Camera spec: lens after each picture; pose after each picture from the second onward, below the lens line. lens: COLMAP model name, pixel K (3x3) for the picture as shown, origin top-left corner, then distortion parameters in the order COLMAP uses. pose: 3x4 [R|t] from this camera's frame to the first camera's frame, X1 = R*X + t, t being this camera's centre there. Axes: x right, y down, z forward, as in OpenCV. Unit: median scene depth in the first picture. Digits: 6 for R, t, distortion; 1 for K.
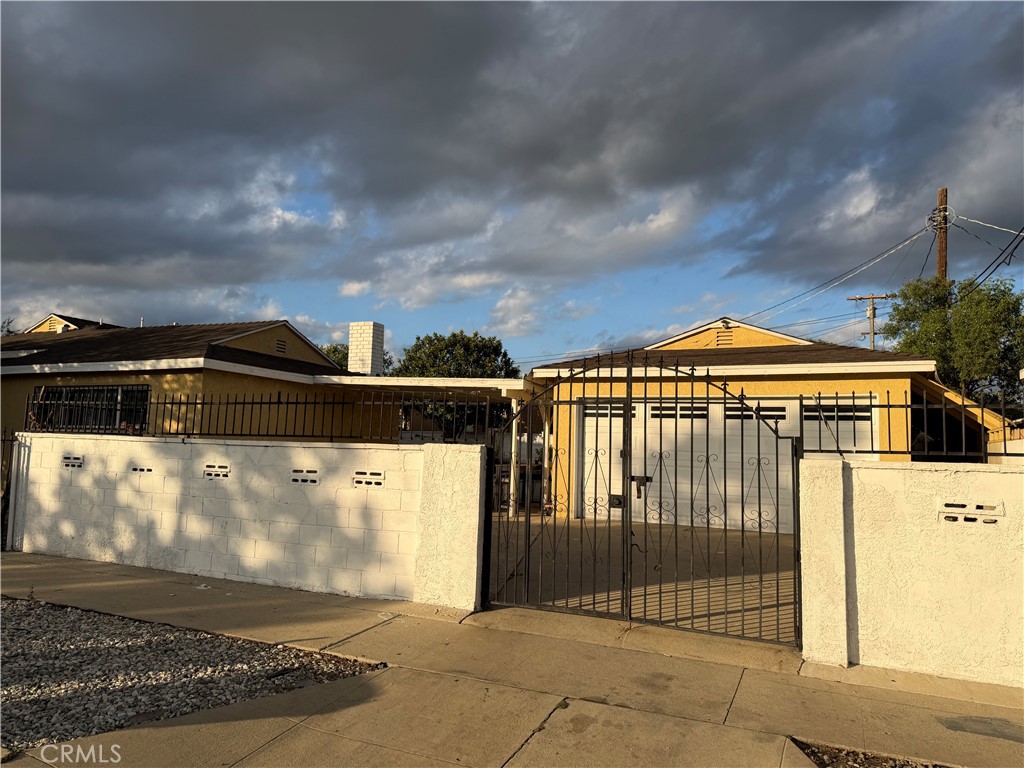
lens RADIAL K [[725.9, 0, 512.0], [0, 725.9, 384.0], [0, 0, 1]] dist [0.115263, -0.151090]
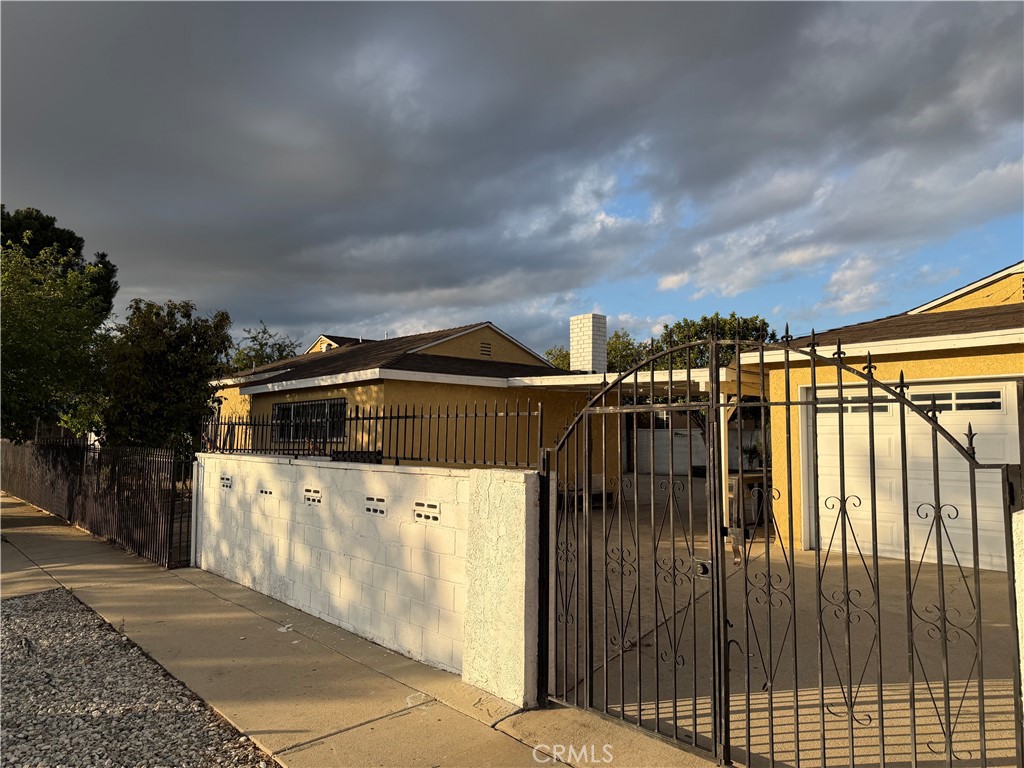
lens RADIAL K [[725.9, 0, 512.0], [0, 725.9, 384.0], [0, 0, 1]] dist [0.115263, -0.151090]
pose [[0.908895, -0.056955, -0.413119, 0.185833], [0.061125, 0.998125, -0.003128, -0.001092], [0.412522, -0.022409, 0.910672, 0.260518]]
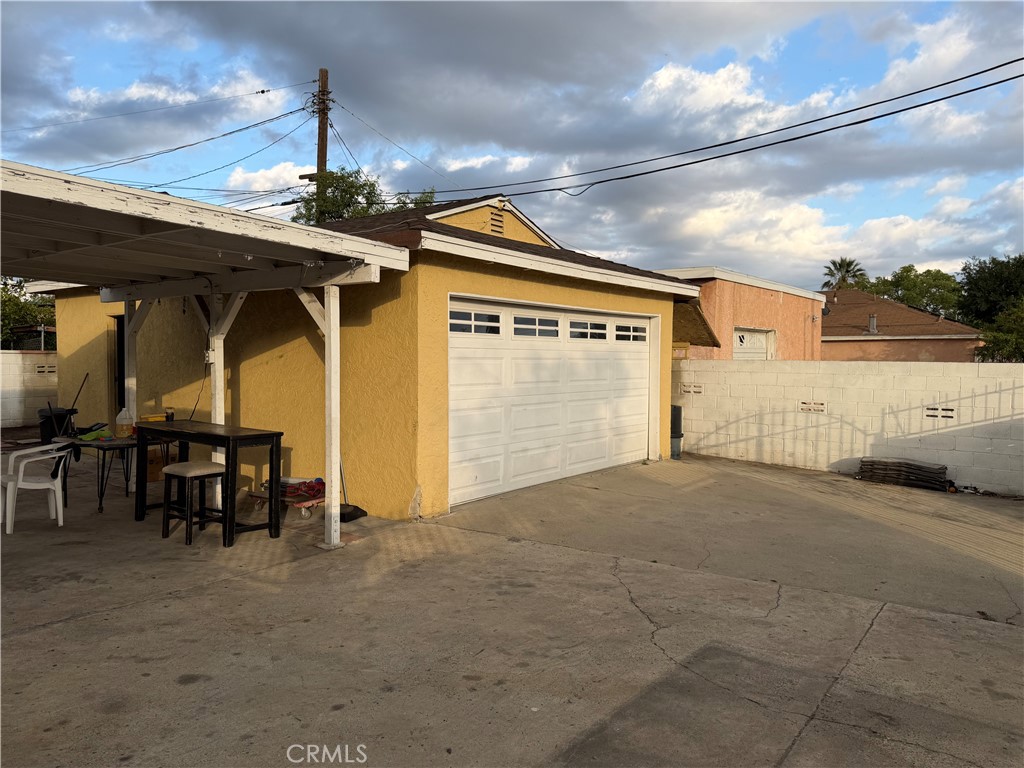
lens RADIAL K [[717.2, 0, 512.0], [0, 717.2, 384.0], [0, 0, 1]] dist [0.012844, 0.000690]
pose [[0.212263, -0.072338, 0.974531, -0.602295], [-0.101917, 0.990179, 0.095698, 0.039043], [-0.971883, -0.119635, 0.202806, 1.166712]]
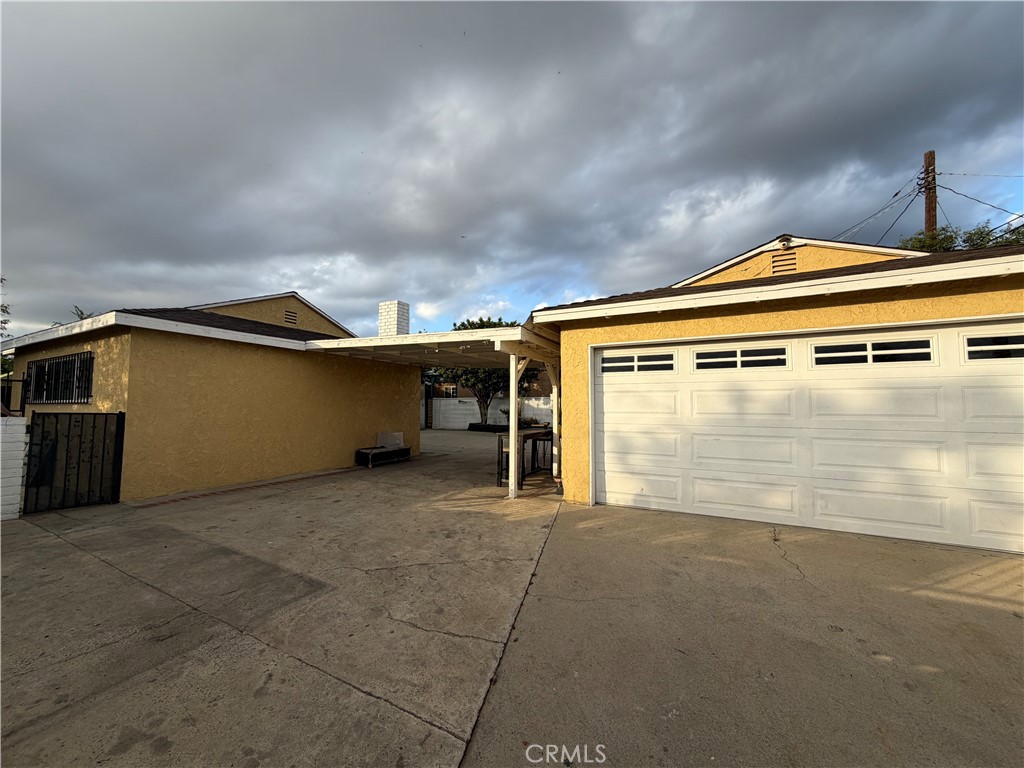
lens RADIAL K [[415.0, 0, 512.0], [0, 415.0, 384.0], [0, 0, 1]] dist [-0.000026, 0.000122]
pose [[0.997018, -0.030820, -0.070744, 0.050344], [0.033162, 0.998932, 0.032164, 0.057005], [0.069677, -0.034414, 0.996976, 0.778718]]
